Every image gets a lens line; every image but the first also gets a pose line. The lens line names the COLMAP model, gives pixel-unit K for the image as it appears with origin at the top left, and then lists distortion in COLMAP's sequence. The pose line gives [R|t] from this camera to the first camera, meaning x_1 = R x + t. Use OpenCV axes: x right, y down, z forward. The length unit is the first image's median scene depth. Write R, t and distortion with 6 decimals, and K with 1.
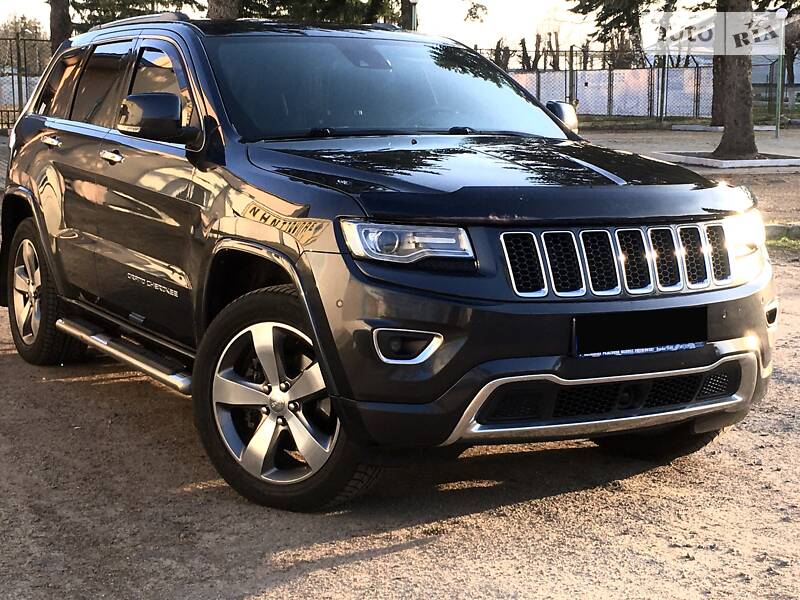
lens RADIAL K [[1401.3, 0, 400.0], [0, 1401.3, 300.0], [0, 0, 1]] dist [0.032856, 0.044235]
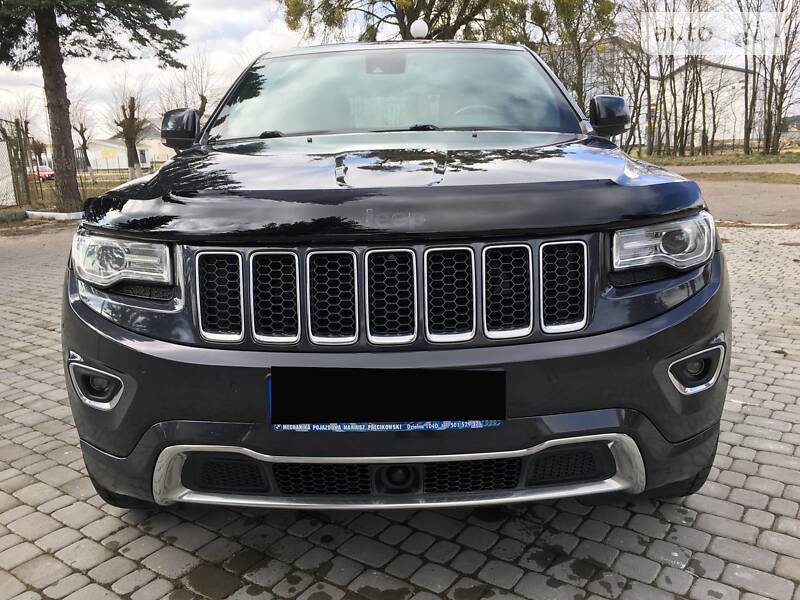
lens RADIAL K [[681.4, 0, 400.0], [0, 681.4, 300.0], [0, 0, 1]] dist [0.091726, -0.121425]
pose [[0.863212, 0.070519, -0.499892, 0.346332], [-0.026056, 0.995099, 0.095385, -0.059560], [0.504169, -0.069313, 0.860819, 0.716987]]
